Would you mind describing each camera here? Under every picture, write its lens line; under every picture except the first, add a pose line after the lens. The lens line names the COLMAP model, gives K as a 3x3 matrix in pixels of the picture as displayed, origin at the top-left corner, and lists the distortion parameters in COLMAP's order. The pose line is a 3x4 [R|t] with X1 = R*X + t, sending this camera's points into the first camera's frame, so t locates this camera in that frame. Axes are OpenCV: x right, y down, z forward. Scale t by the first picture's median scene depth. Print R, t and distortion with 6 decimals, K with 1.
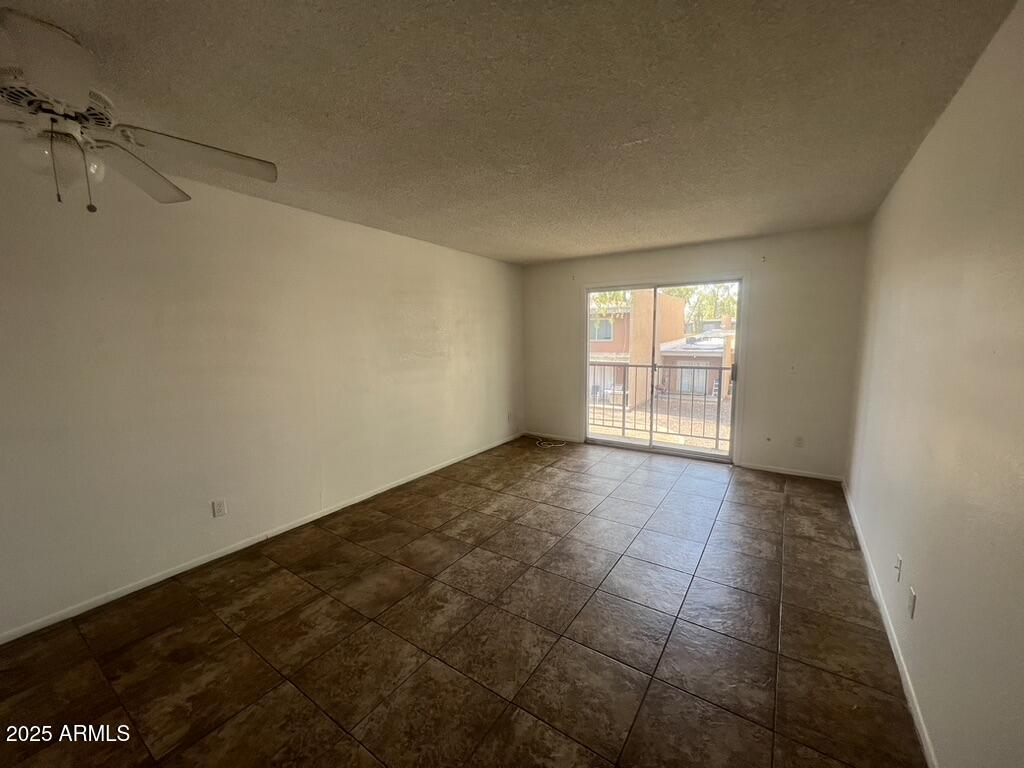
lens RADIAL K [[410.0, 0, 509.5], [0, 410.0, 384.0], [0, 0, 1]] dist [0.000061, 0.000352]
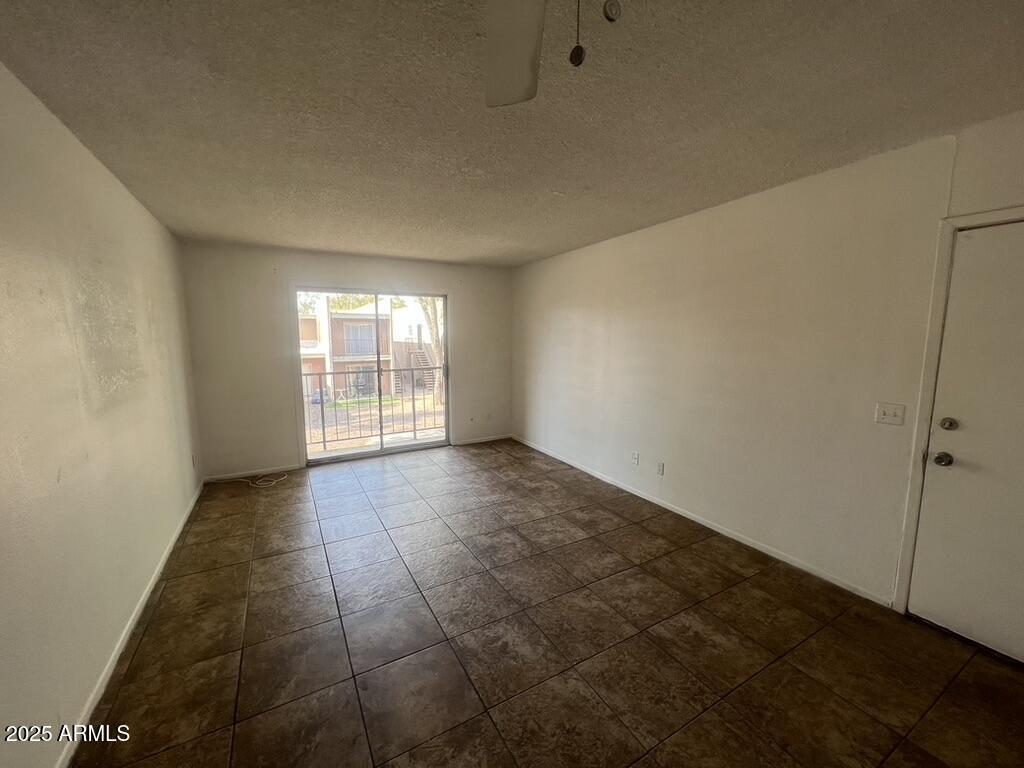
lens RADIAL K [[410.0, 0, 511.1], [0, 410.0, 384.0], [0, 0, 1]] dist [0.000061, 0.000352]
pose [[0.439409, -0.097356, 0.892996, -0.570346], [0.107696, 0.992649, 0.055227, -0.043296], [-0.891808, 0.071904, 0.446664, 0.343907]]
